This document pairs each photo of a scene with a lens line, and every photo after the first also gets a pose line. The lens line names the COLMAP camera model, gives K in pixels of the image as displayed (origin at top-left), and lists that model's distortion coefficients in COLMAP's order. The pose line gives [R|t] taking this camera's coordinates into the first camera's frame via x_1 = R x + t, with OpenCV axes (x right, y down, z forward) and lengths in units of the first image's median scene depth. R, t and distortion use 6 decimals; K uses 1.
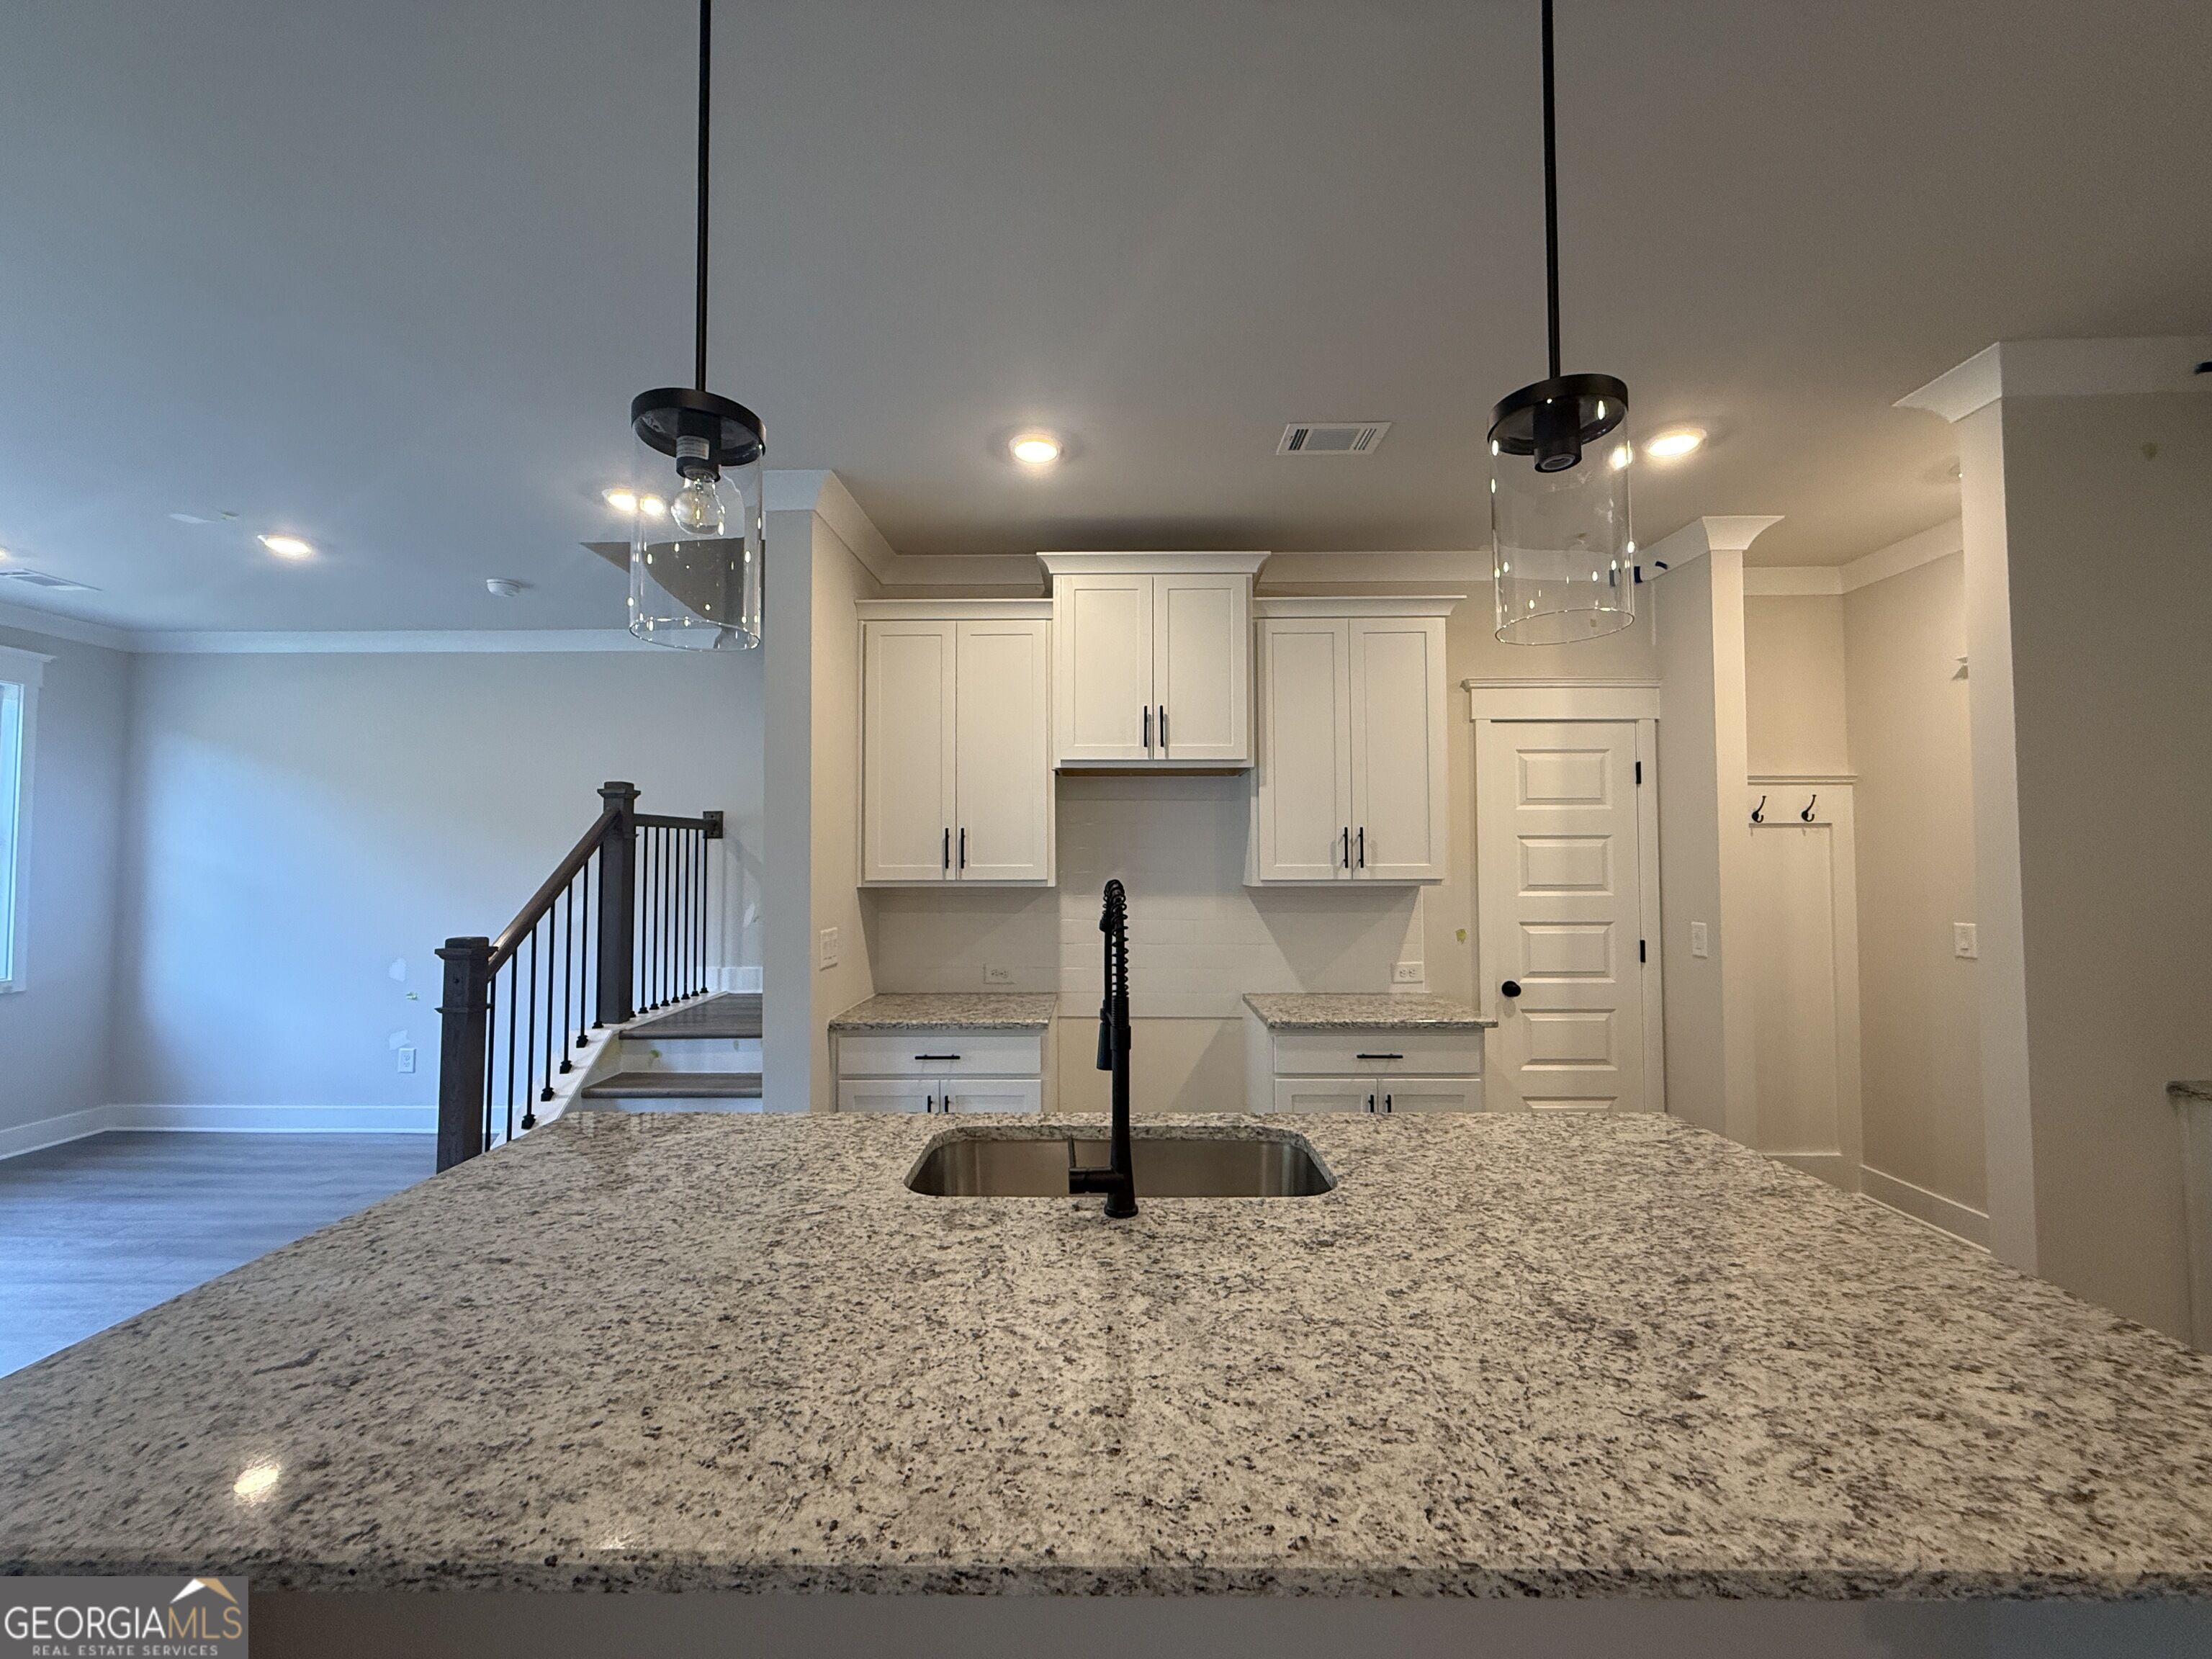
lens RADIAL K [[884.1, 0, 1108.4], [0, 884.1, 834.0], [0, 0, 1]] dist [-0.001897, 0.000416]
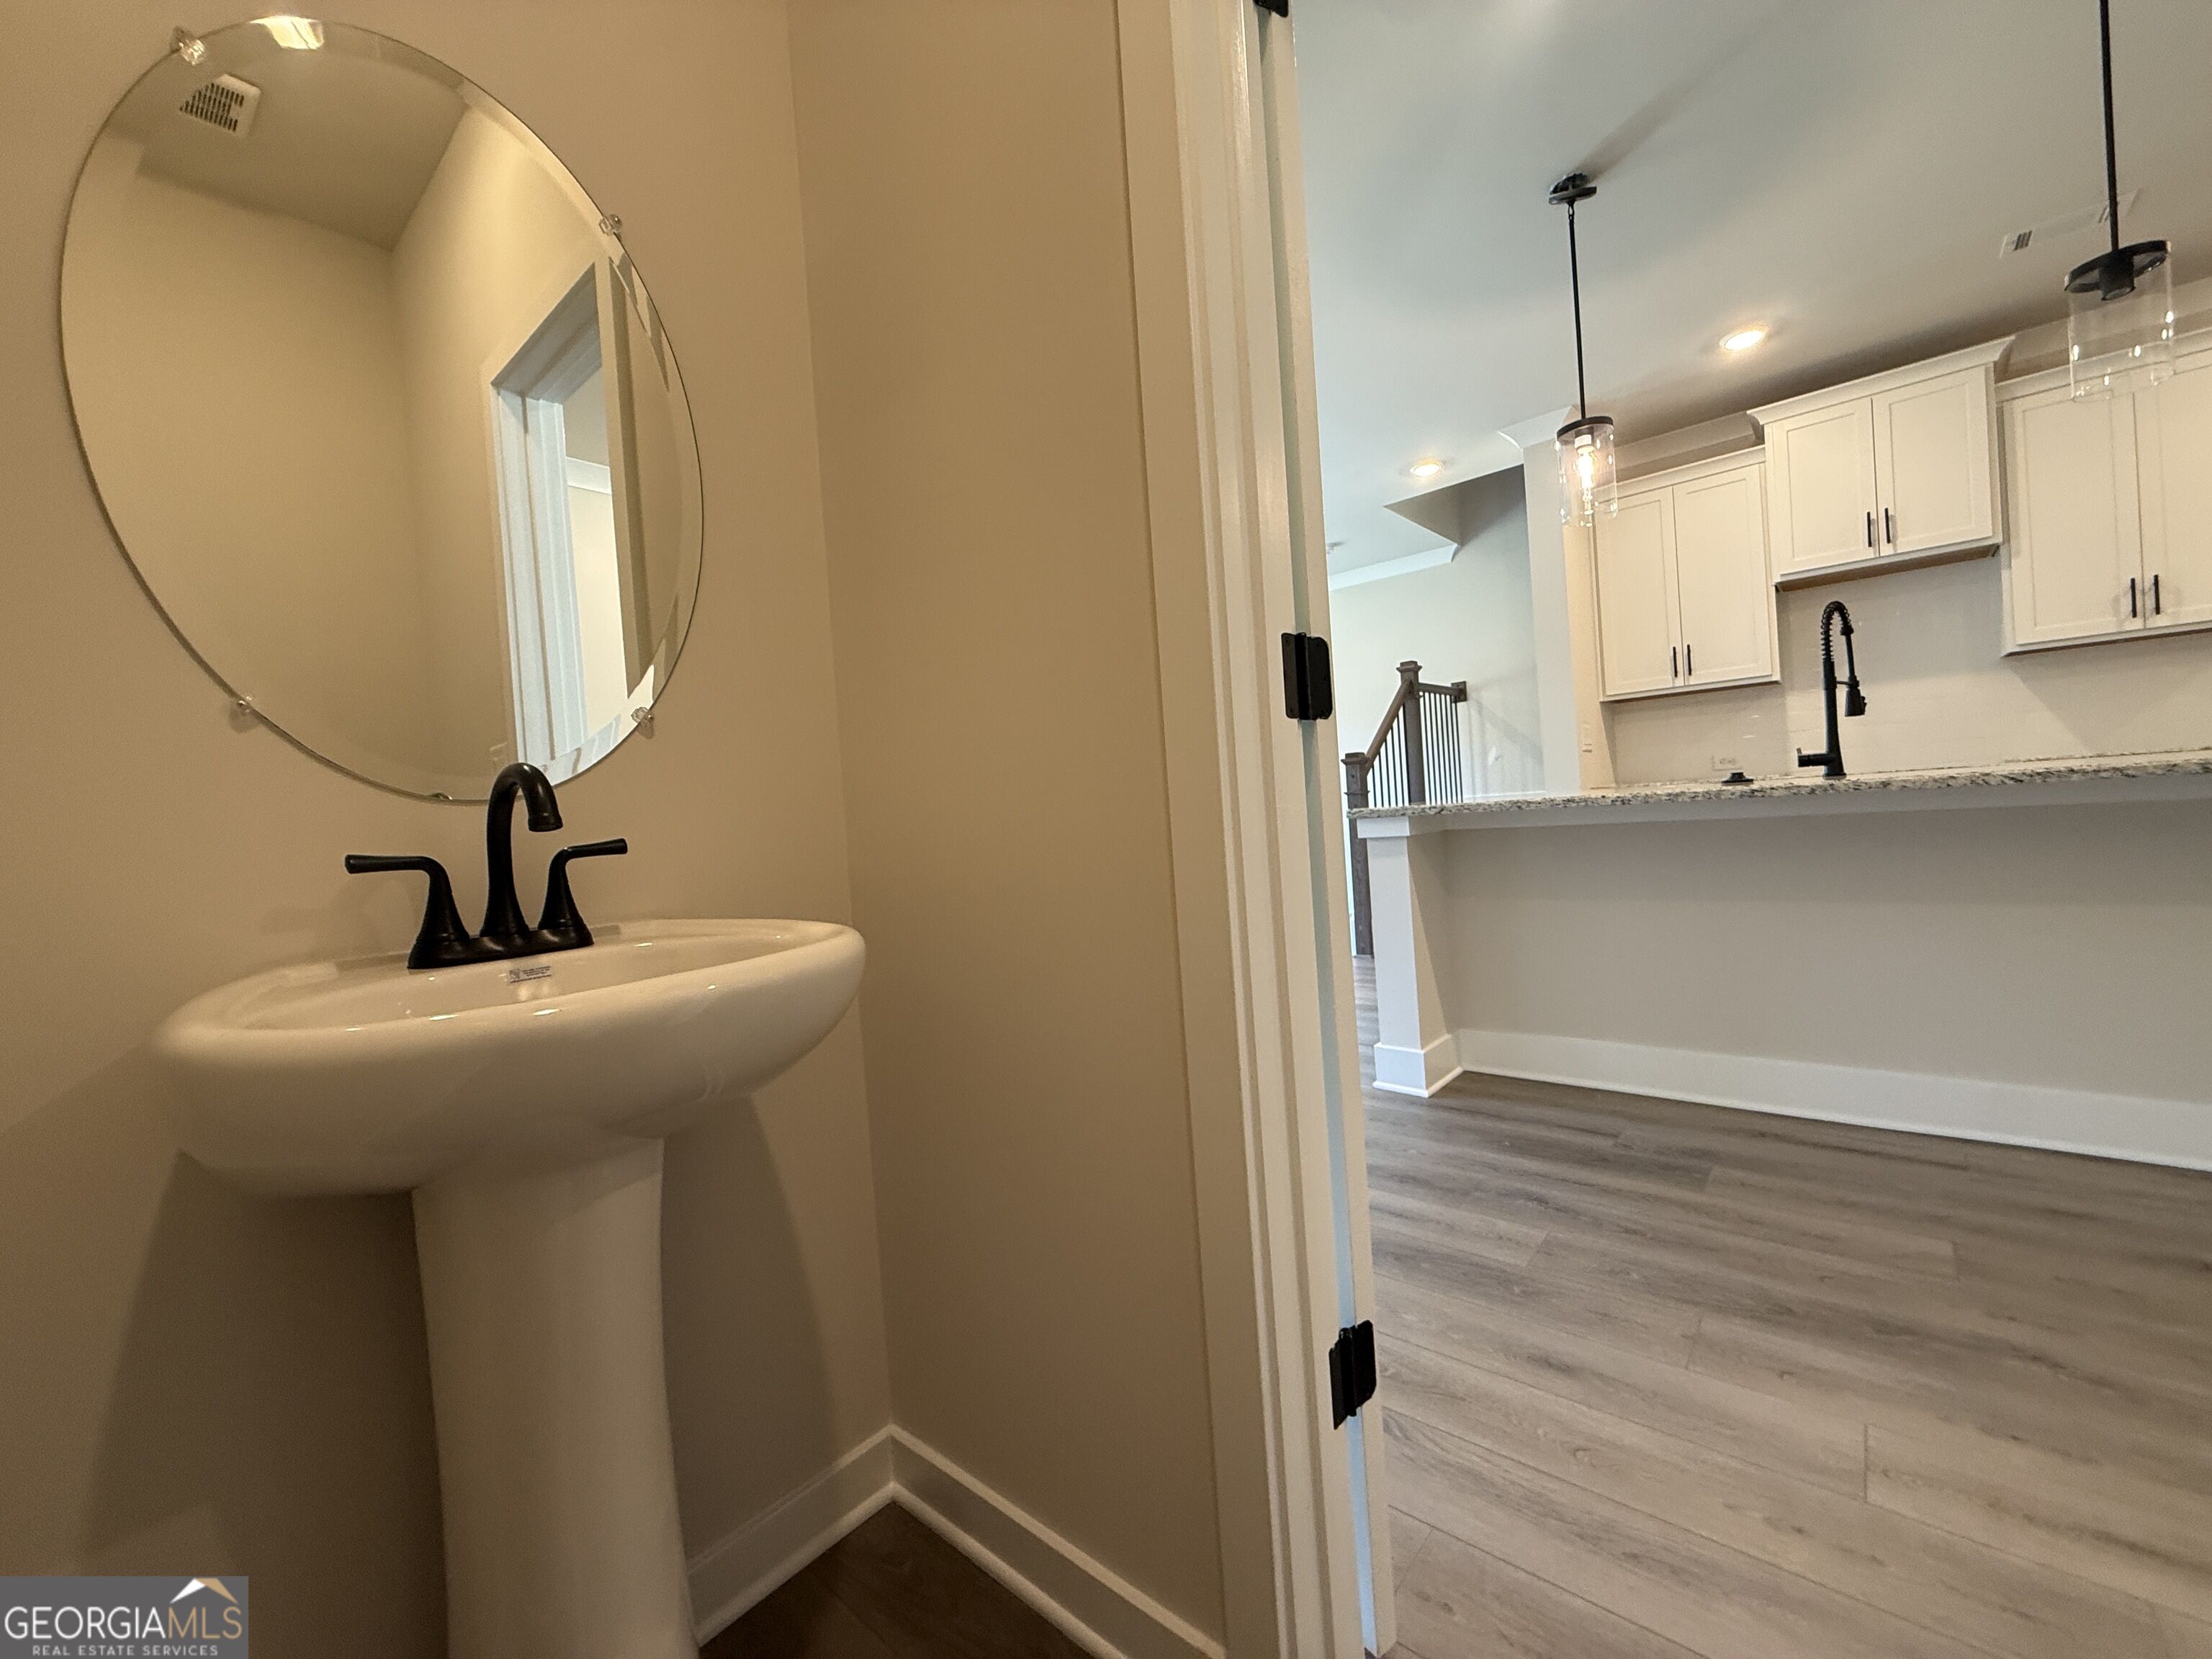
lens RADIAL K [[884.1, 0, 1090.3], [0, 884.1, 831.7], [0, 0, 1]] dist [-0.001897, 0.000416]
pose [[0.749568, -0.037495, -0.660864, 0.025538], [0.090928, 0.994762, 0.046693, 0.126624], [0.655652, -0.095091, 0.749052, -0.588600]]
